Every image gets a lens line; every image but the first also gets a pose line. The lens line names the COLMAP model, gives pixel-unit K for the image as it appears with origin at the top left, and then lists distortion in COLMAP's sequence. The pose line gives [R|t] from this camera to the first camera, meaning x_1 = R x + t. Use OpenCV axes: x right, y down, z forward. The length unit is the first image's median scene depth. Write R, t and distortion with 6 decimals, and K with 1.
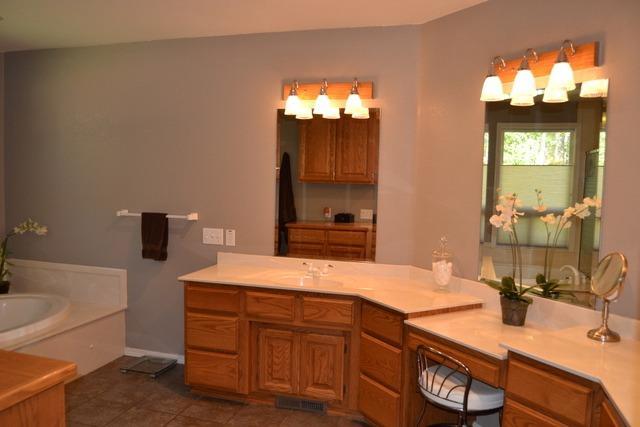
lens RADIAL K [[531.8, 0, 319.9], [0, 531.8, 212.3], [0, 0, 1]] dist [-0.075613, 0.020146]
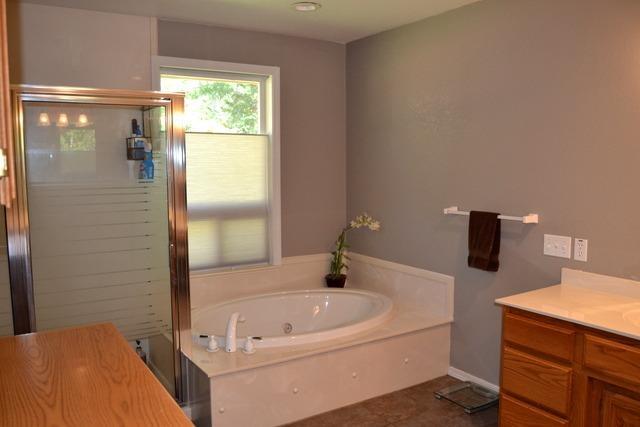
lens RADIAL K [[531.8, 0, 320.6], [0, 531.8, 219.2], [0, 0, 1]] dist [-0.075613, 0.020146]
pose [[0.746063, 0.042979, -0.664487, 0.038893], [-0.019315, 0.998892, 0.042923, -0.017926], [0.665595, -0.019188, 0.746066, 0.228916]]
